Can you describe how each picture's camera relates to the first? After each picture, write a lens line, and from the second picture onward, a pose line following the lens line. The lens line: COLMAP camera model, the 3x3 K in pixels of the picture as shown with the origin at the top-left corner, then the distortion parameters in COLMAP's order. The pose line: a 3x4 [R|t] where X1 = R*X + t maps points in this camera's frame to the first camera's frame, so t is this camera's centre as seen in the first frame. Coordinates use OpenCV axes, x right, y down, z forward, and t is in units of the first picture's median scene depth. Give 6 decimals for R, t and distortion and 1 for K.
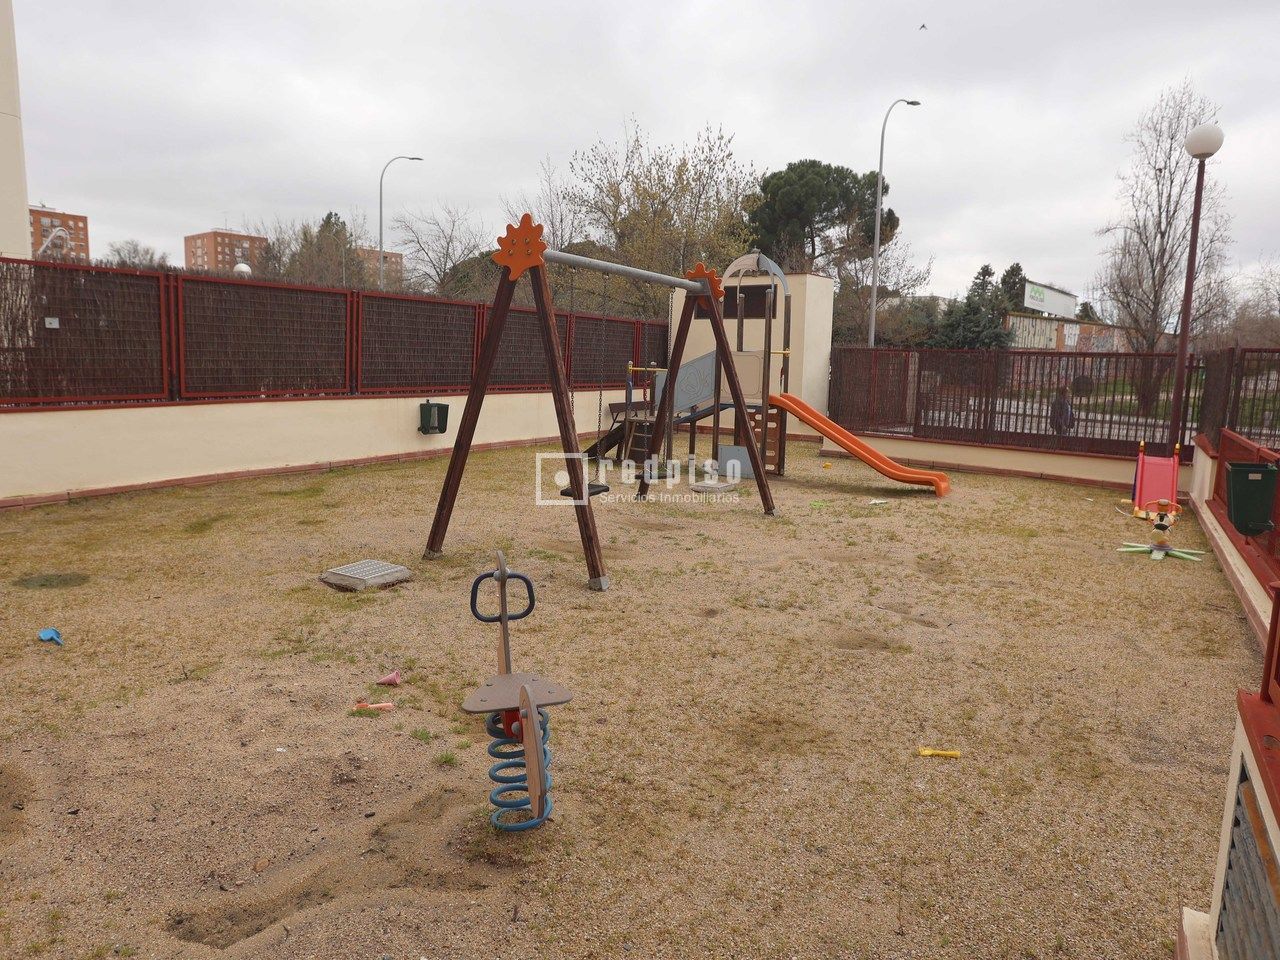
lens RADIAL K [[851.1, 0, 640.0], [0, 851.1, 480.0], [0, 0, 1]] dist [-0.003195, -0.000129]
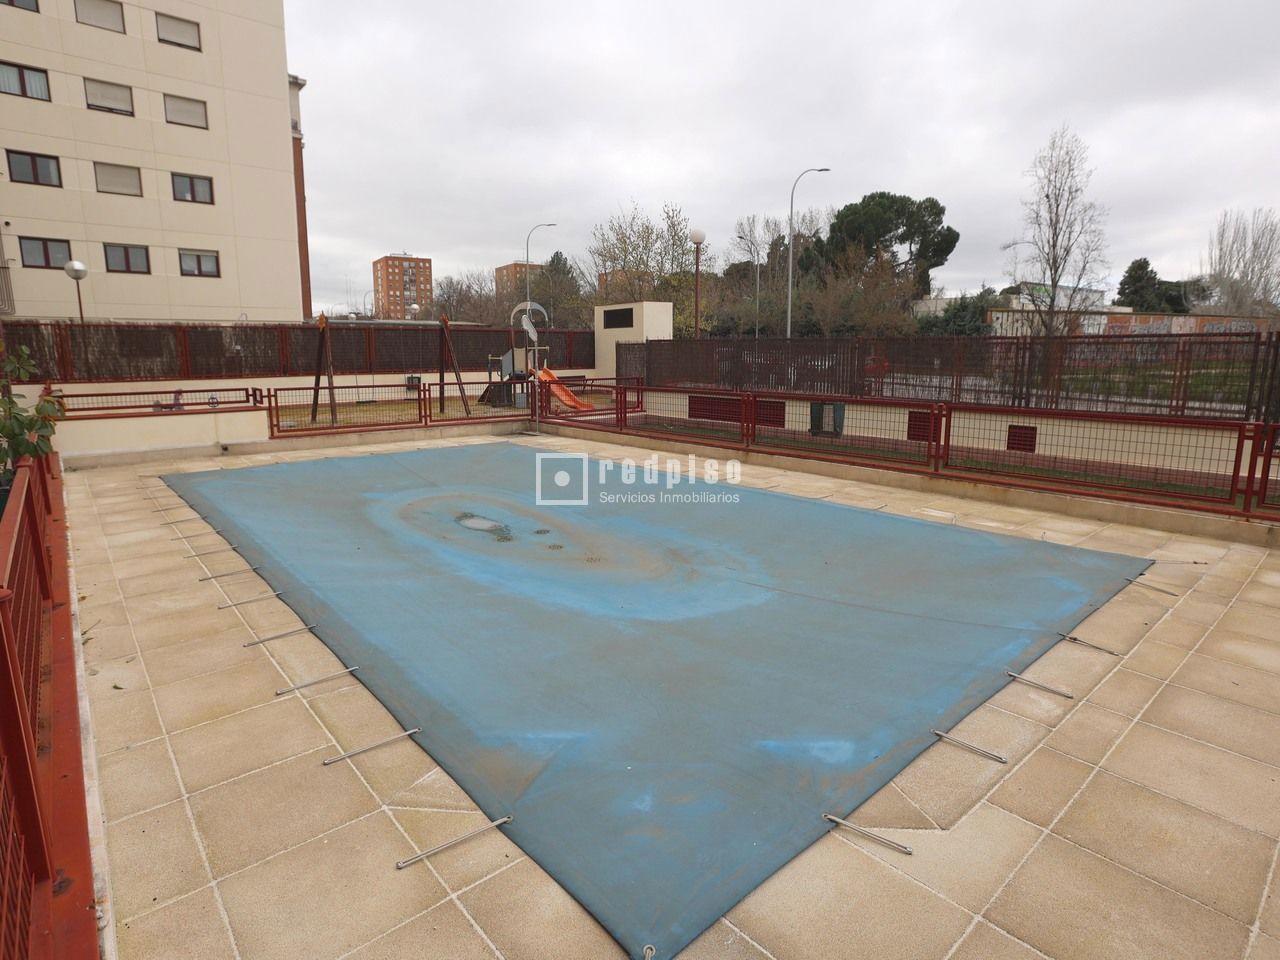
lens RADIAL K [[688.0, 0, 640.0], [0, 688.0, 480.0], [0, 0, 1]] dist [-0.036670, -0.000557]
pose [[0.958840, 0.029988, -0.282358, 0.155660], [-0.017909, 0.998815, 0.045263, 0.015900], [0.283381, -0.038343, 0.958241, -0.098750]]
